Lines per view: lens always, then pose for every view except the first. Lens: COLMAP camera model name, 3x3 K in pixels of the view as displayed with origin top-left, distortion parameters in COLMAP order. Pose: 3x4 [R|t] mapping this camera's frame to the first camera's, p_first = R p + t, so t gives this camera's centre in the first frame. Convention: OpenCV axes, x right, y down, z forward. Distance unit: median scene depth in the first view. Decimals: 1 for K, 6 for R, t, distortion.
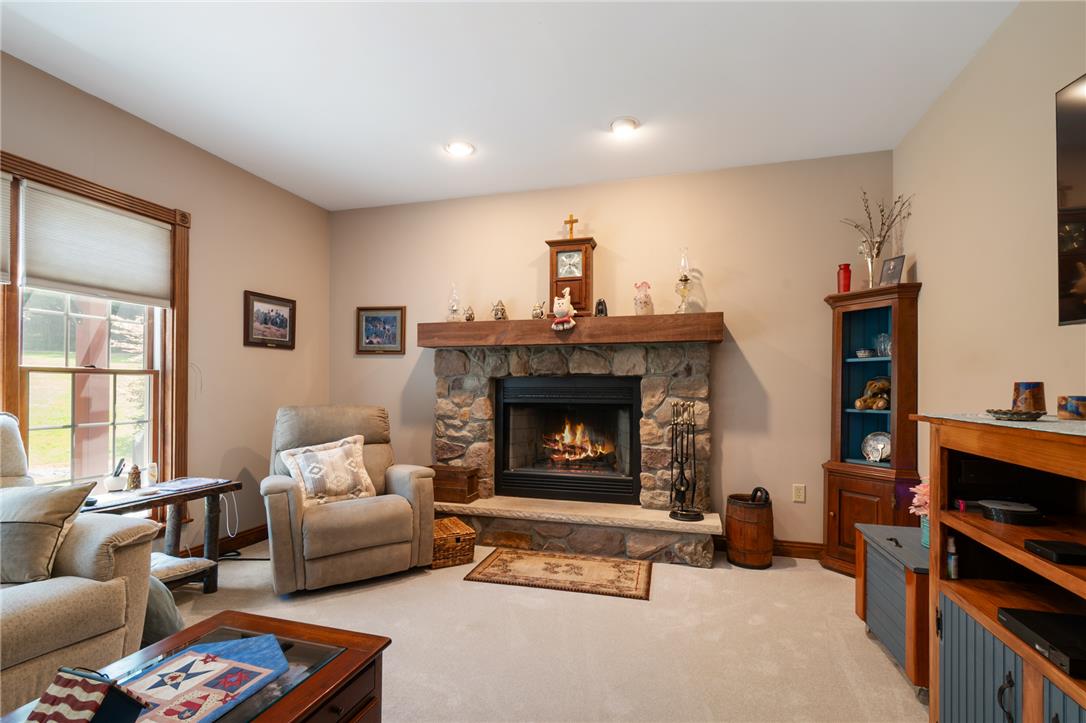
lens RADIAL K [[487.5, 0, 552.5], [0, 487.5, 383.0], [0, 0, 1]] dist [0.006775, -0.002481]
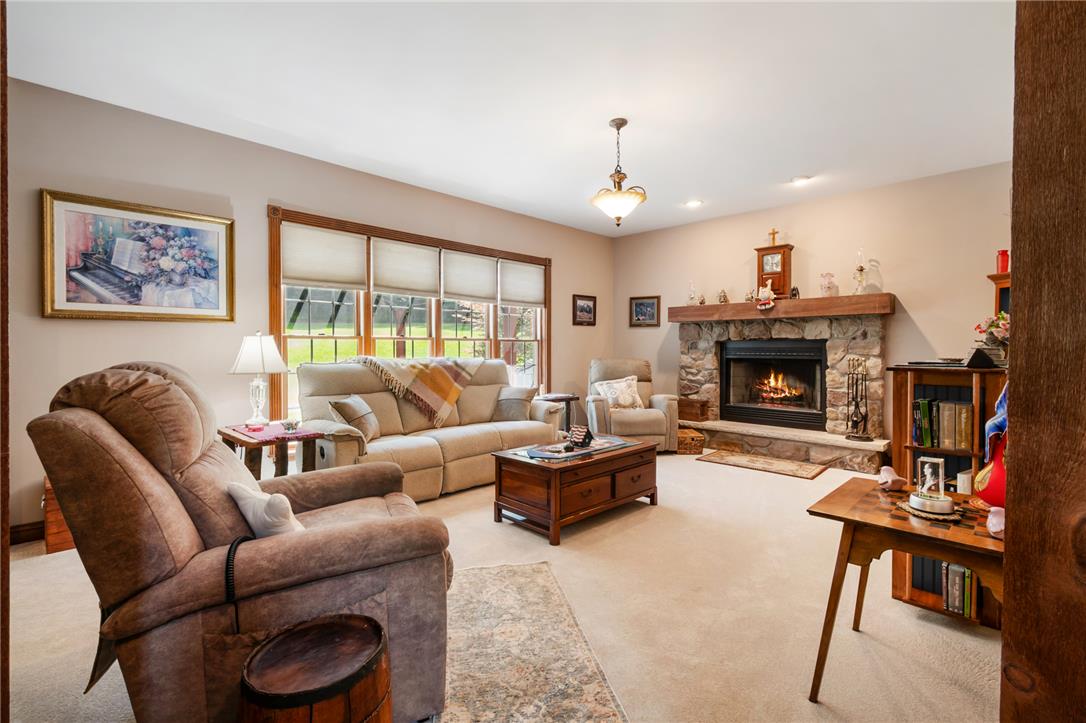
lens RADIAL K [[487.5, 0, 545.5], [0, 487.5, 352.9], [0, 0, 1]] dist [0.006775, -0.002481]
pose [[0.870502, 0.002384, -0.492159, 0.169023], [0.006532, 0.999844, 0.016396, -0.003824], [0.492121, -0.017487, 0.870351, -0.623496]]
